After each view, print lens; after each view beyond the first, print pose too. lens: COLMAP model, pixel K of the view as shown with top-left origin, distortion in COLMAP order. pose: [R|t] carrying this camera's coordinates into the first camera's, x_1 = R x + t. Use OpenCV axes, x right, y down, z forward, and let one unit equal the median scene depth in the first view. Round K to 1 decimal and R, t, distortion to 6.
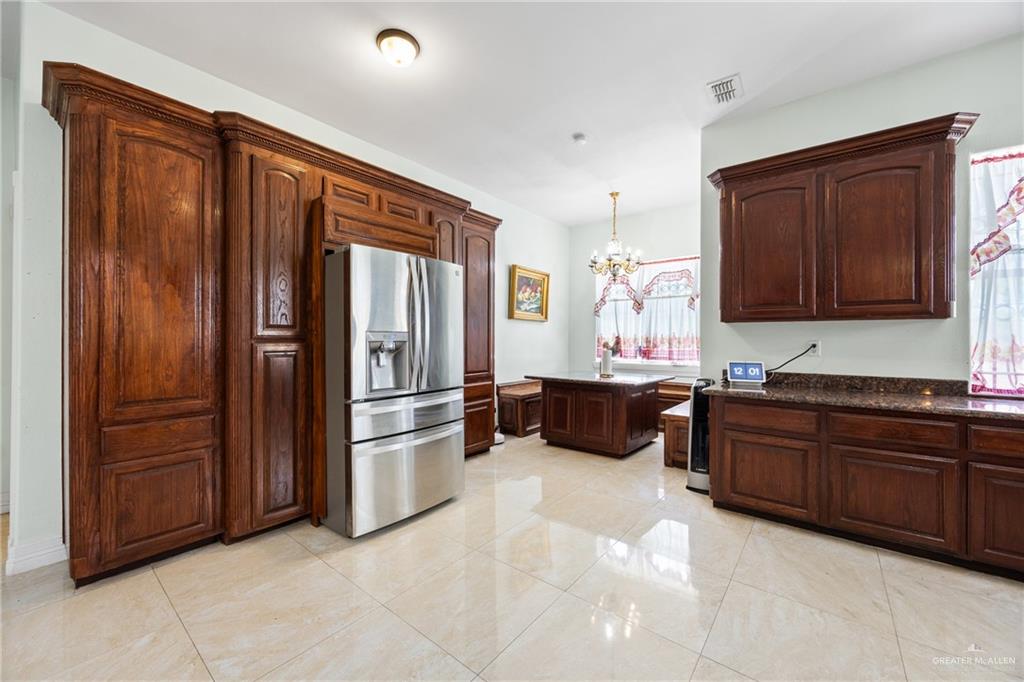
lens RADIAL K [[390.8, 0, 515.0], [0, 390.8, 339.9], [0, 0, 1]] dist [0.000750, 0.000058]
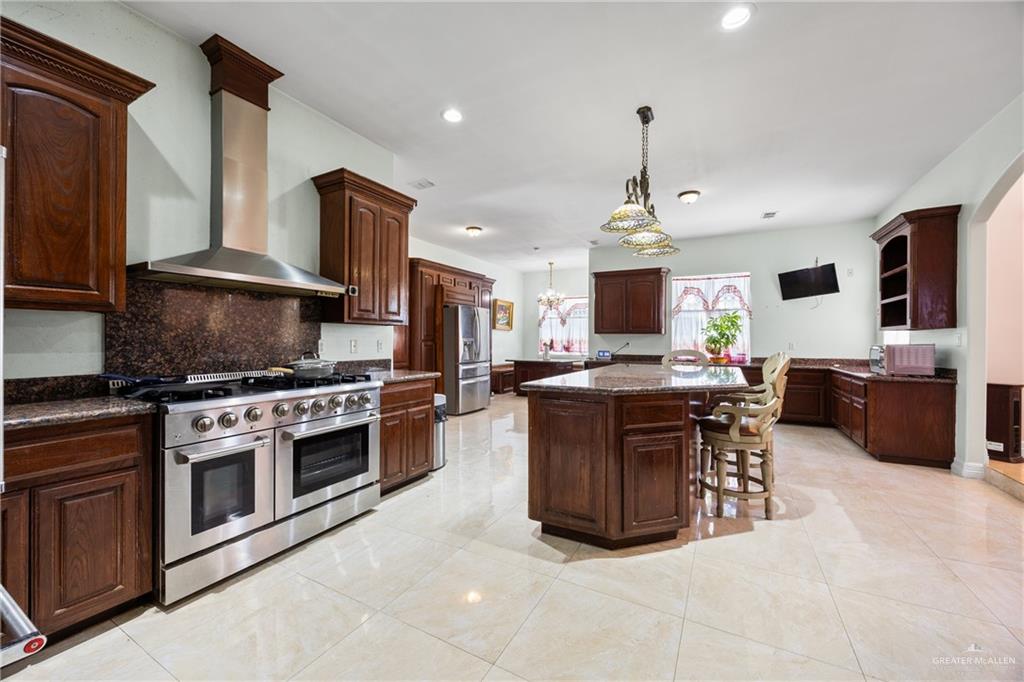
lens RADIAL K [[390.8, 0, 512.3], [0, 390.8, 341.5], [0, 0, 1]] dist [0.000750, 0.000058]
pose [[0.986510, 0.005834, 0.163594, -0.221729], [-0.005850, 0.999983, -0.000382, 0.003323], [-0.163594, -0.000580, 0.986528, -0.779292]]
